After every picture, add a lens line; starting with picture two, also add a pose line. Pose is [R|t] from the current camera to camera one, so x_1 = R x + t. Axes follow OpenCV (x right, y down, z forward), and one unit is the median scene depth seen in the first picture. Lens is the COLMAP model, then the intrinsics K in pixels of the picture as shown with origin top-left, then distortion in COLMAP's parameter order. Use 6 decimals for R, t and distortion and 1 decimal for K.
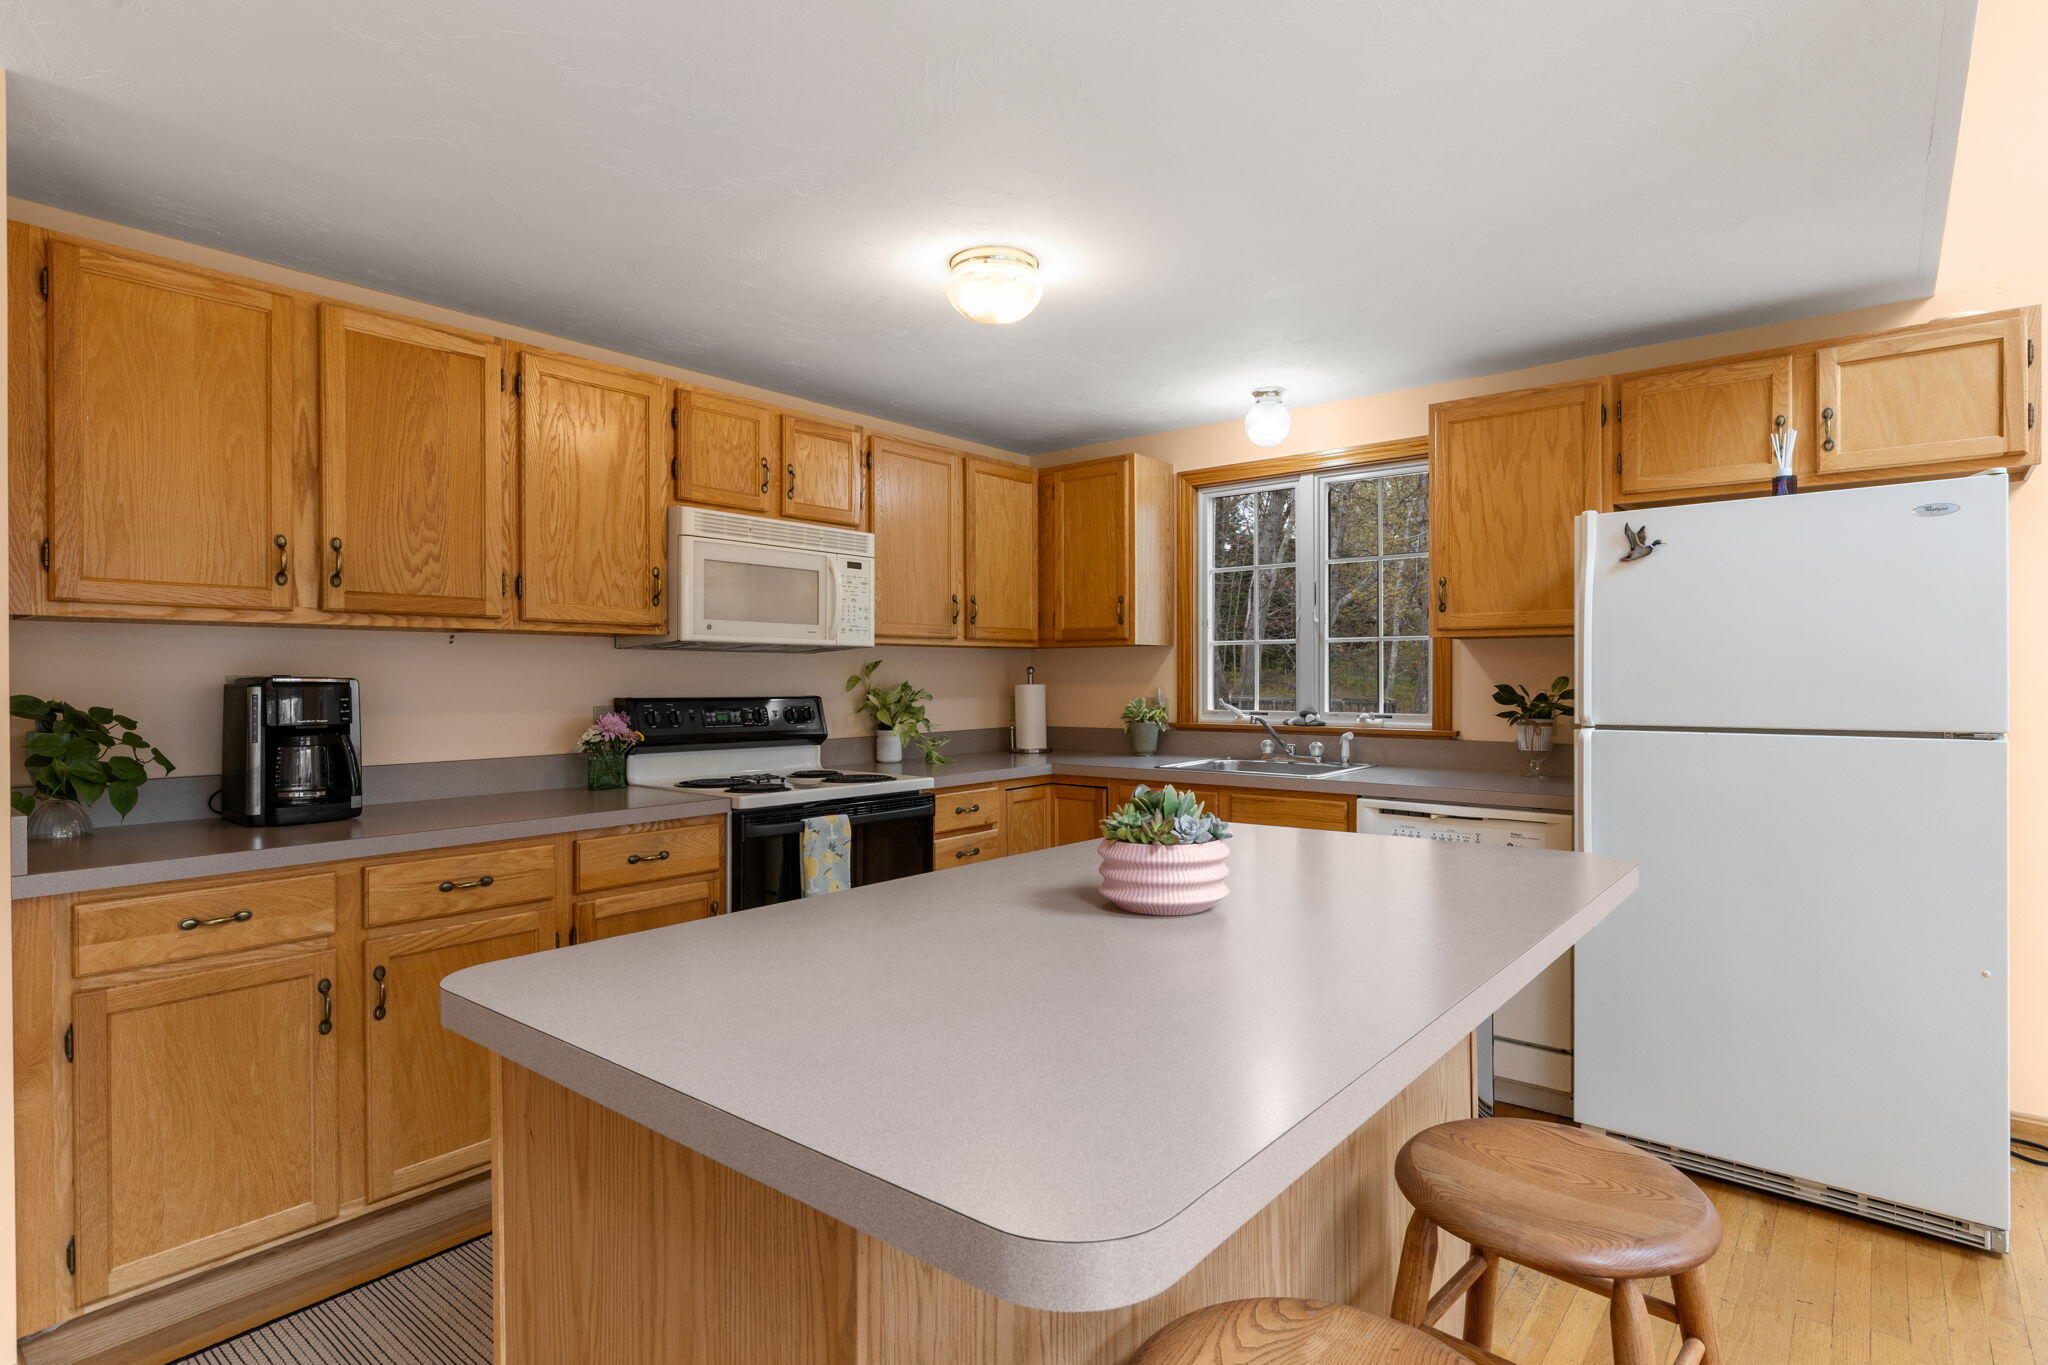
lens RADIAL K [[1045.4, 0, 1029.7], [0, 1045.4, 681.4], [0, 0, 1]] dist [-0.000137, -0.001185]
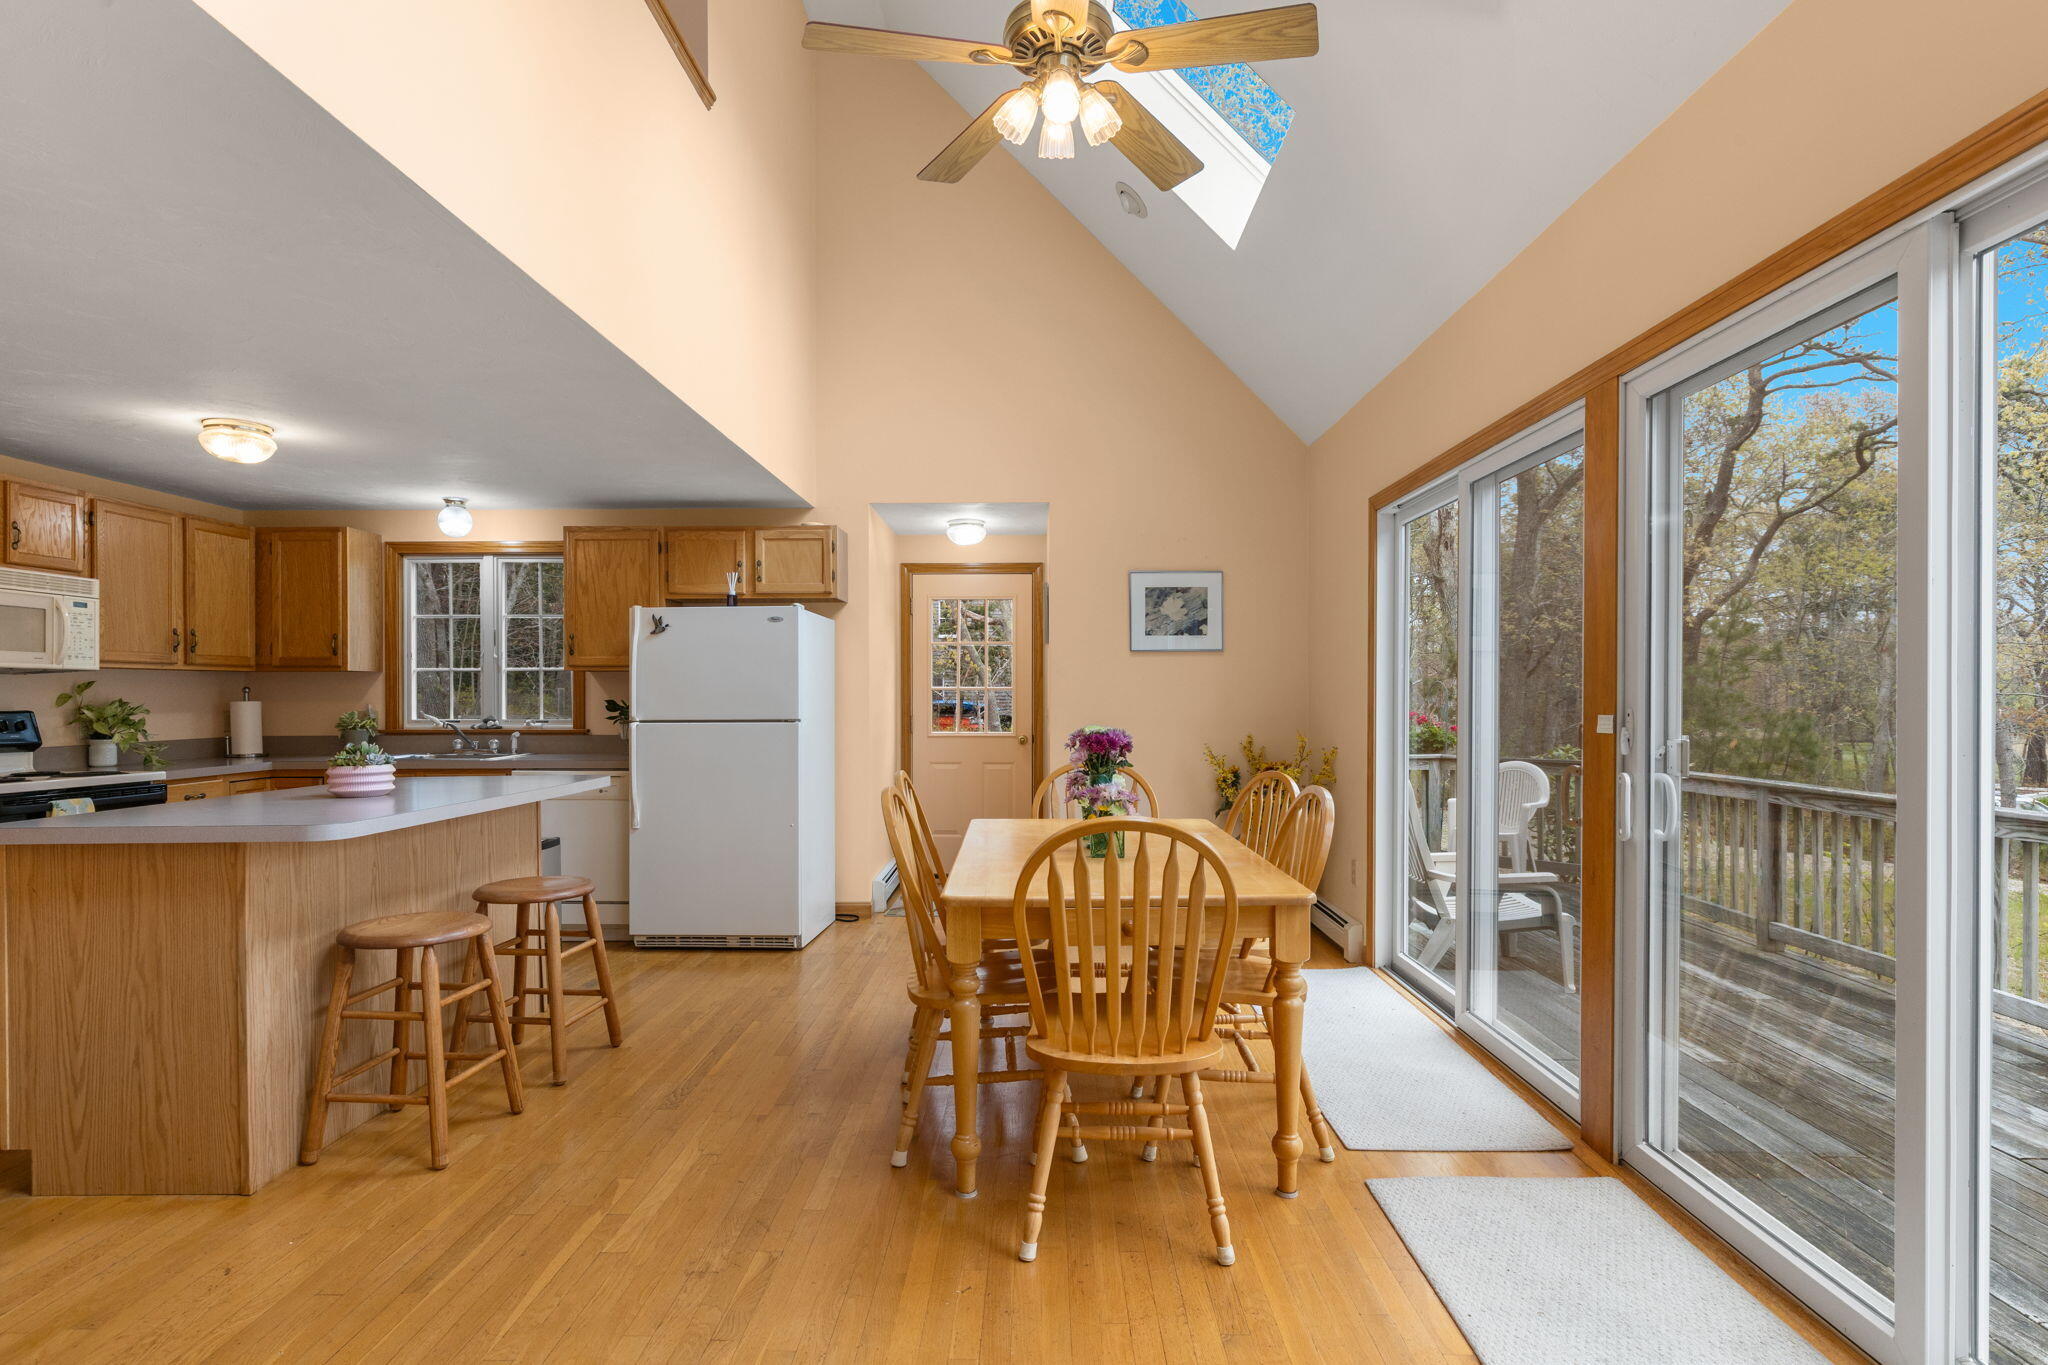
lens RADIAL K [[1045.4, 0, 1028.9], [0, 1045.4, 700.1], [0, 0, 1]] dist [-0.000137, -0.001185]
pose [[0.779905, -0.001789, 0.625896, -0.063904], [0.002900, 0.999996, -0.000756, 0.006649], [-0.625892, 0.002405, 0.779906, -0.664162]]
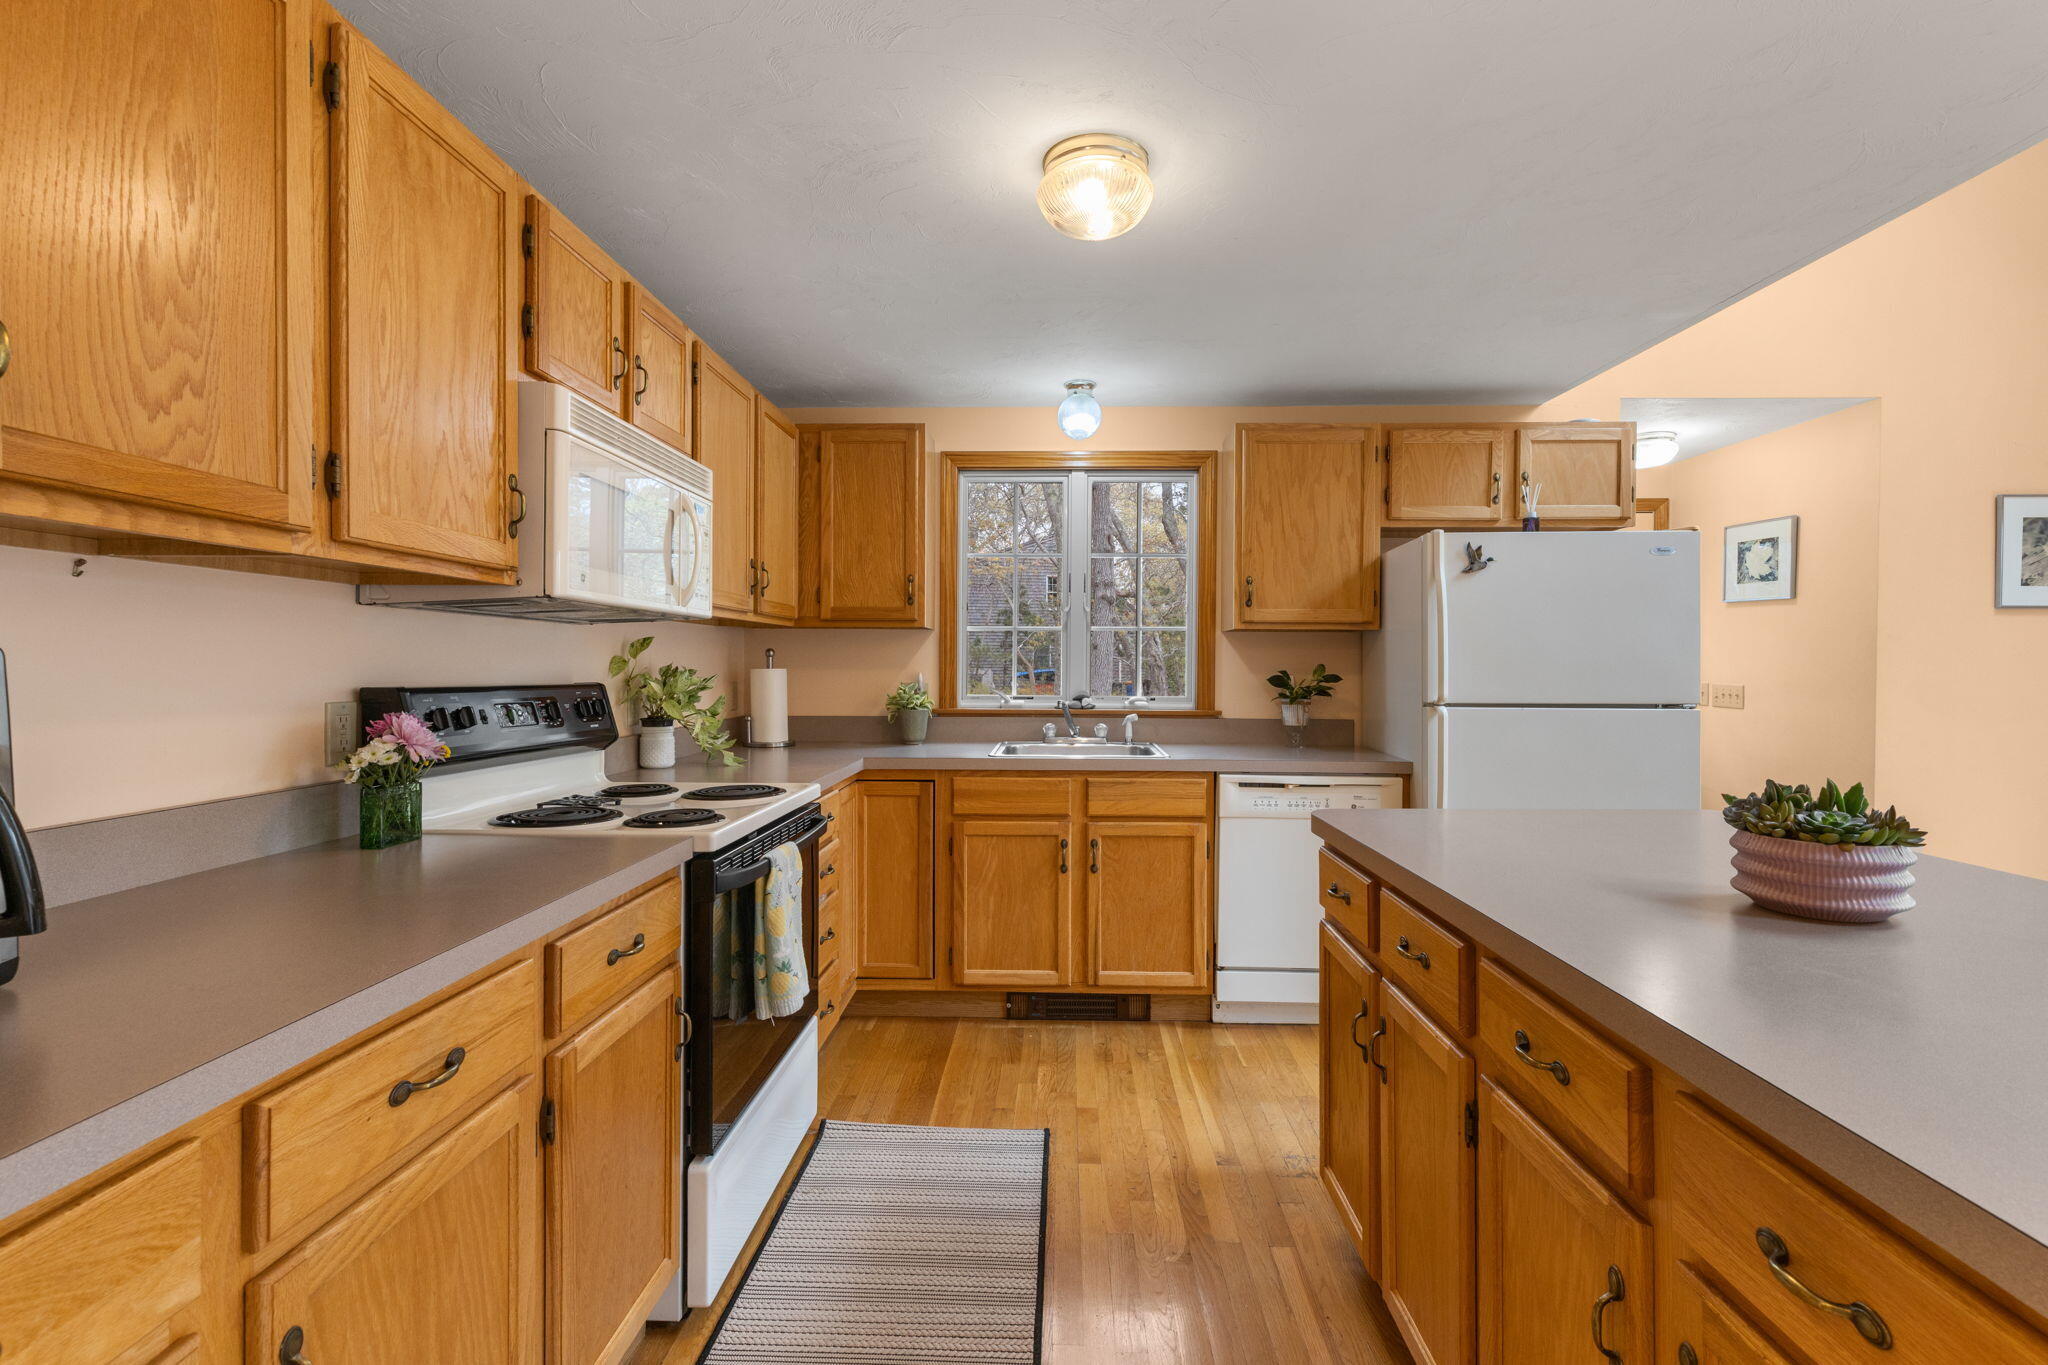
lens RADIAL K [[920.3, 0, 1036.6], [0, 920.3, 675.0], [0, 0, 1]] dist [0.003902, -0.000379]
pose [[0.791640, 0.000683, 0.610988, -0.373512], [-0.005255, 0.999970, 0.005691, 0.003385], [-0.610965, -0.007716, 0.791620, 0.319737]]
